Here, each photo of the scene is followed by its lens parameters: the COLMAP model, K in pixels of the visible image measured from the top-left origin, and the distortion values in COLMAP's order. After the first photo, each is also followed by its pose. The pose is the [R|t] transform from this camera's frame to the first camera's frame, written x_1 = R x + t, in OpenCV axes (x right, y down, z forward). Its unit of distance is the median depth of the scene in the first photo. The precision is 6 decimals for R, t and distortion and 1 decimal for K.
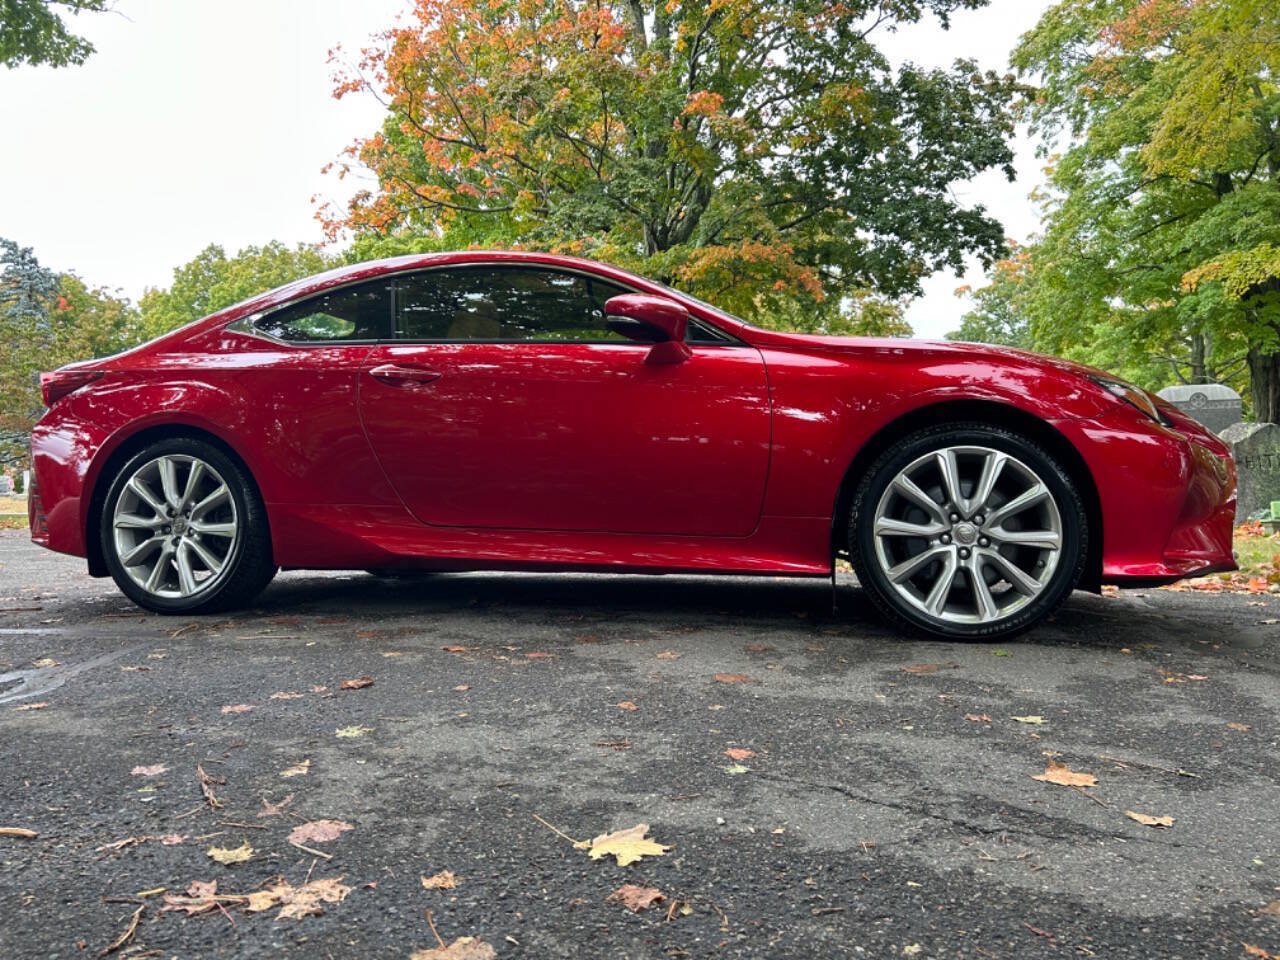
lens RADIAL K [[963.8, 0, 629.4], [0, 963.8, 474.0], [0, 0, 1]] dist [0.043913, -0.046678]
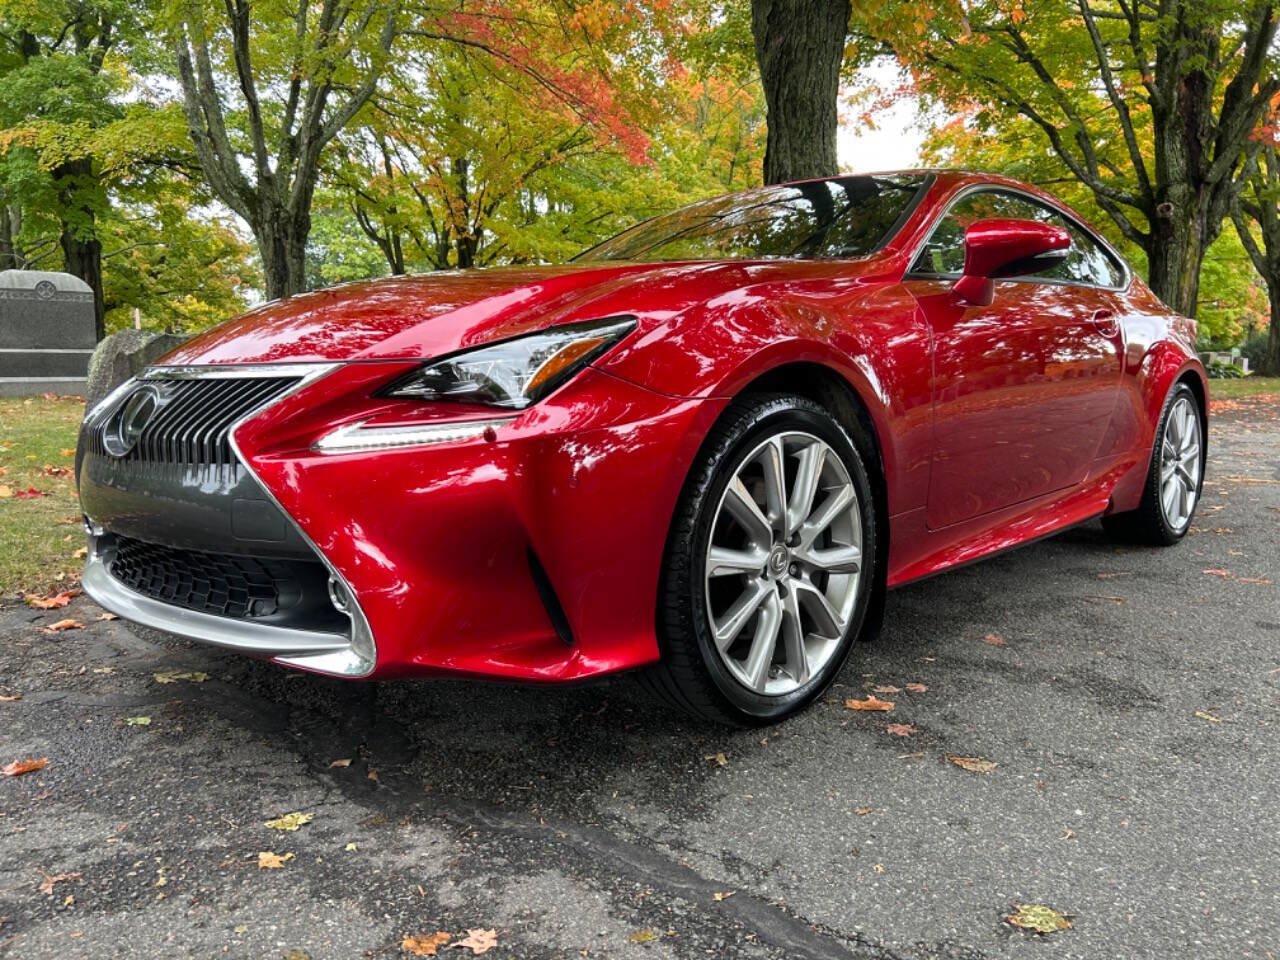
lens RADIAL K [[963.4, 0, 647.6], [0, 963.4, 485.2], [0, 0, 1]] dist [0.044368, -0.046559]
pose [[0.440987, -0.091042, 0.892884, 0.022483], [-0.026878, 0.993056, 0.114531, -0.010834], [-0.897111, -0.074506, 0.435478, 0.084404]]
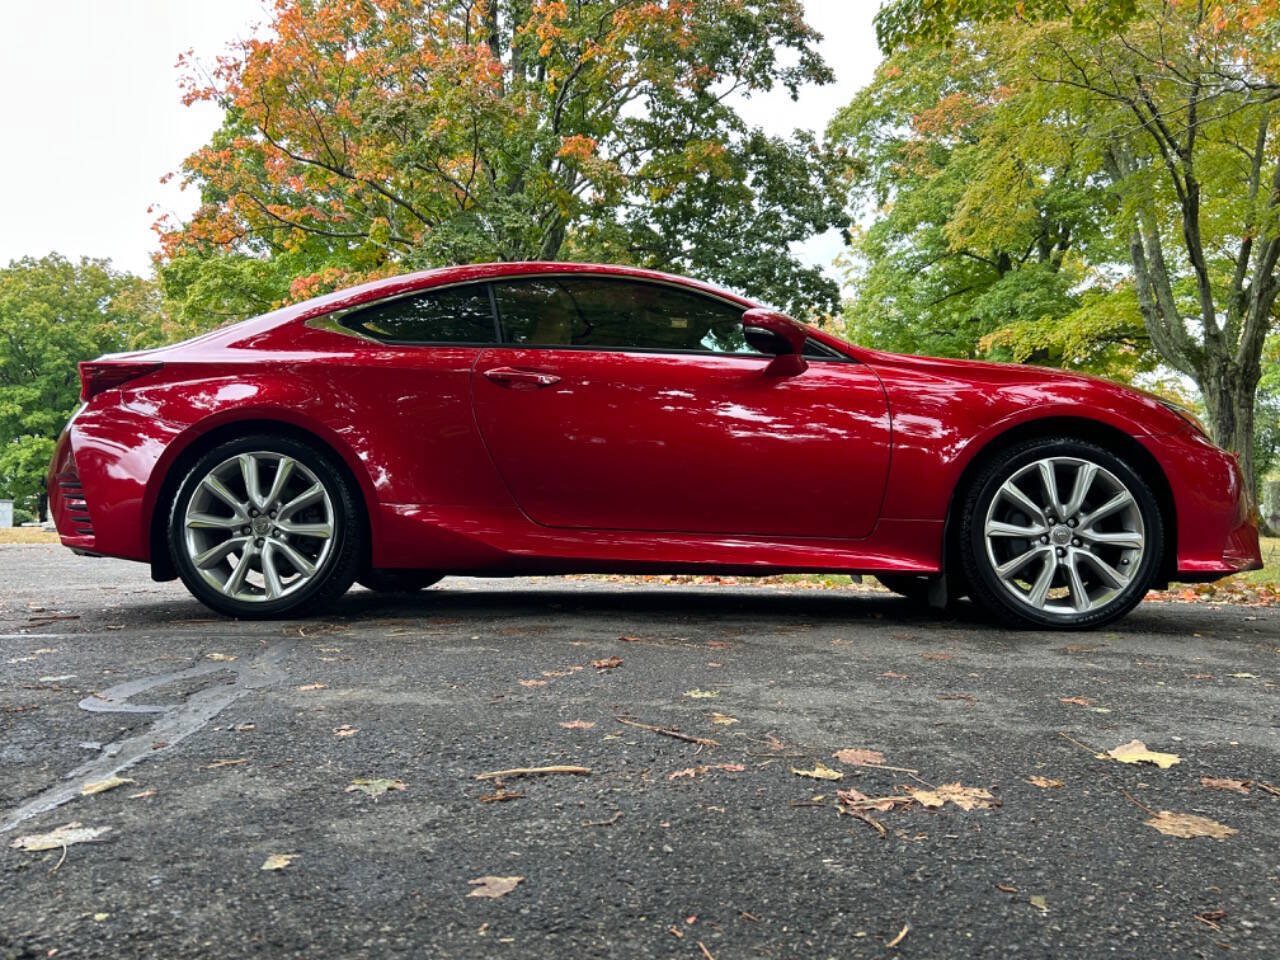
lens RADIAL K [[964.8, 0, 631.0], [0, 964.8, 486.4], [0, 0, 1]] dist [0.045666, -0.050865]
pose [[0.979071, 0.021228, 0.202409, -0.053920], [-0.014674, 0.999320, -0.033826, 0.007315], [-0.202989, 0.030147, 0.978717, -0.001083]]
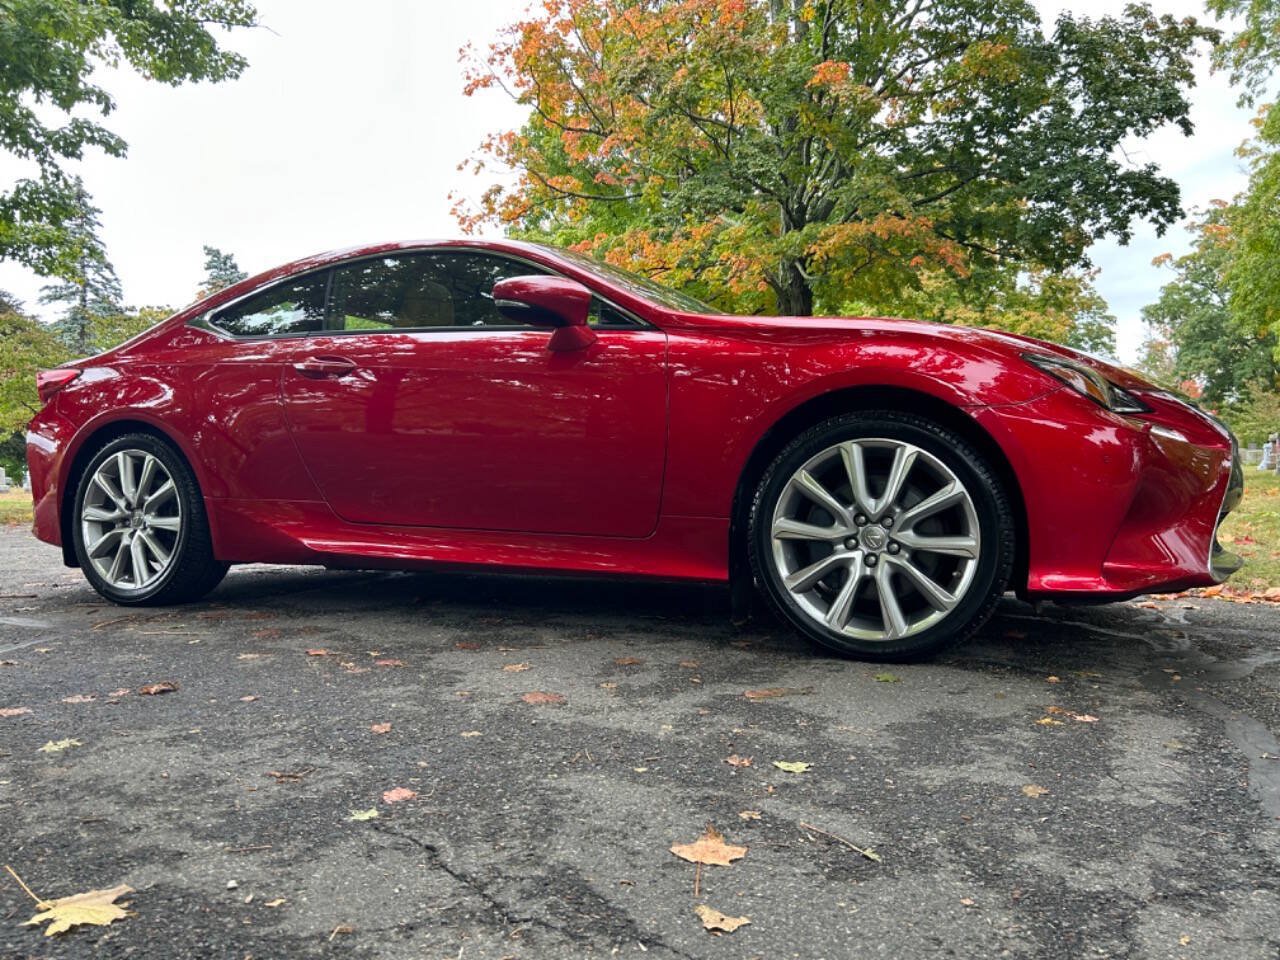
lens RADIAL K [[960.6, 0, 632.2], [0, 960.6, 478.1], [0, 0, 1]] dist [0.055333, -0.055306]
pose [[0.984857, 0.000865, -0.173369, 0.040821], [0.002329, 0.999831, 0.018220, -0.001318], [0.173356, -0.018348, 0.984688, 0.014841]]
